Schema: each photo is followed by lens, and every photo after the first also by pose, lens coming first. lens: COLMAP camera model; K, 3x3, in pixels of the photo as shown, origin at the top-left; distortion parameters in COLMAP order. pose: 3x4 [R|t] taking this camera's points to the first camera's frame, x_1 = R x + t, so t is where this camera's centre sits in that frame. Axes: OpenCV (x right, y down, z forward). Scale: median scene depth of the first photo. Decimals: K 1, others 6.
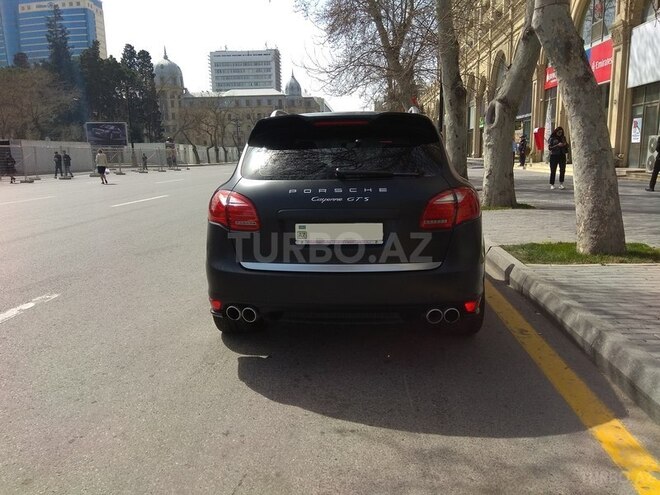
lens RADIAL K [[508.7, 0, 325.7], [0, 508.7, 243.8], [0, 0, 1]] dist [0.093353, -0.136305]
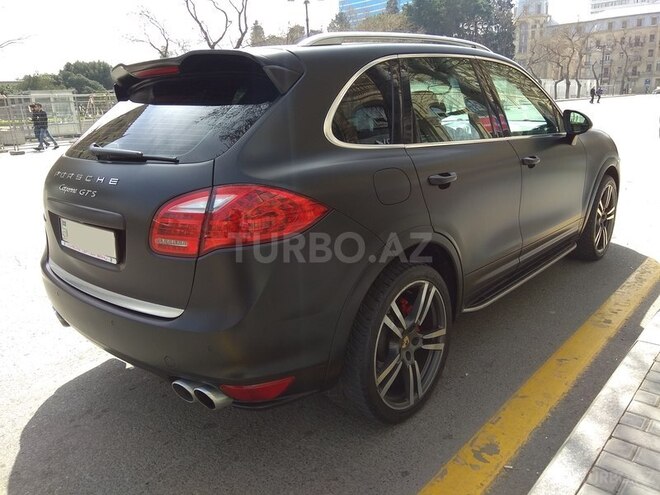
lens RADIAL K [[508.7, 0, 325.7], [0, 508.7, 243.8], [0, 0, 1]] dist [0.093353, -0.136305]
pose [[0.791538, 0.144340, -0.593830, 0.101960], [-0.074678, 0.987270, 0.140431, -0.019745], [0.606540, -0.066811, 0.792241, 0.092737]]
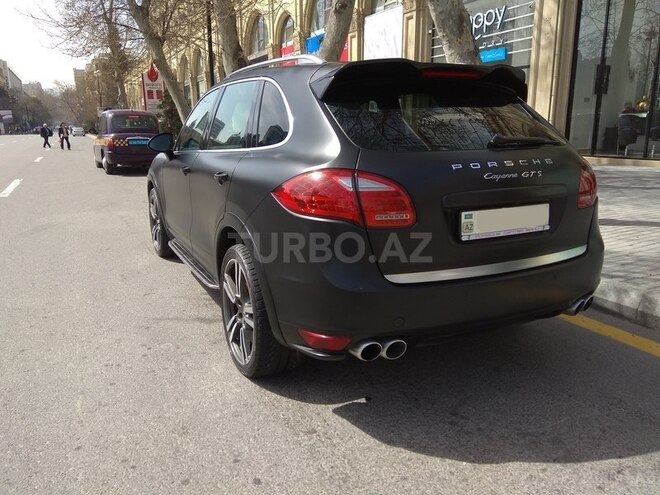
lens RADIAL K [[508.7, 0, 325.7], [0, 508.7, 243.8], [0, 0, 1]] dist [0.093353, -0.136305]
pose [[0.855814, -0.102106, 0.507106, -0.086060], [0.080214, 0.994662, 0.064903, -0.008328], [-0.511026, -0.014868, 0.859437, 0.069778]]
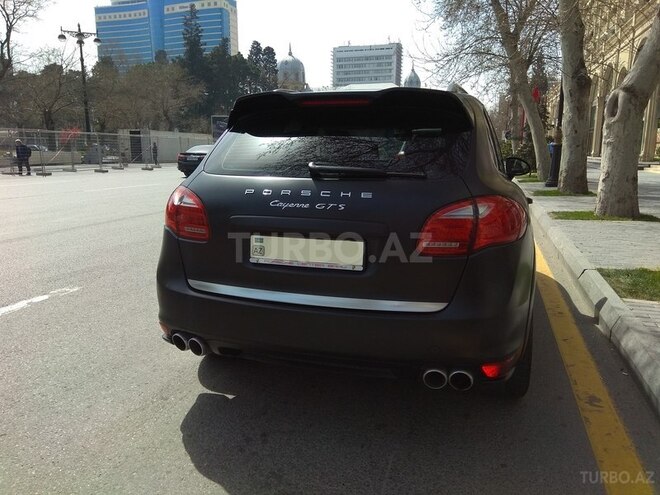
lens RADIAL K [[508.7, 0, 325.7], [0, 508.7, 243.8], [0, 0, 1]] dist [0.093353, -0.136305]
pose [[0.974980, 0.063628, -0.212990, 0.030400], [-0.061623, 0.997971, 0.016045, -0.006592], [0.213578, -0.002519, 0.976923, 0.042365]]
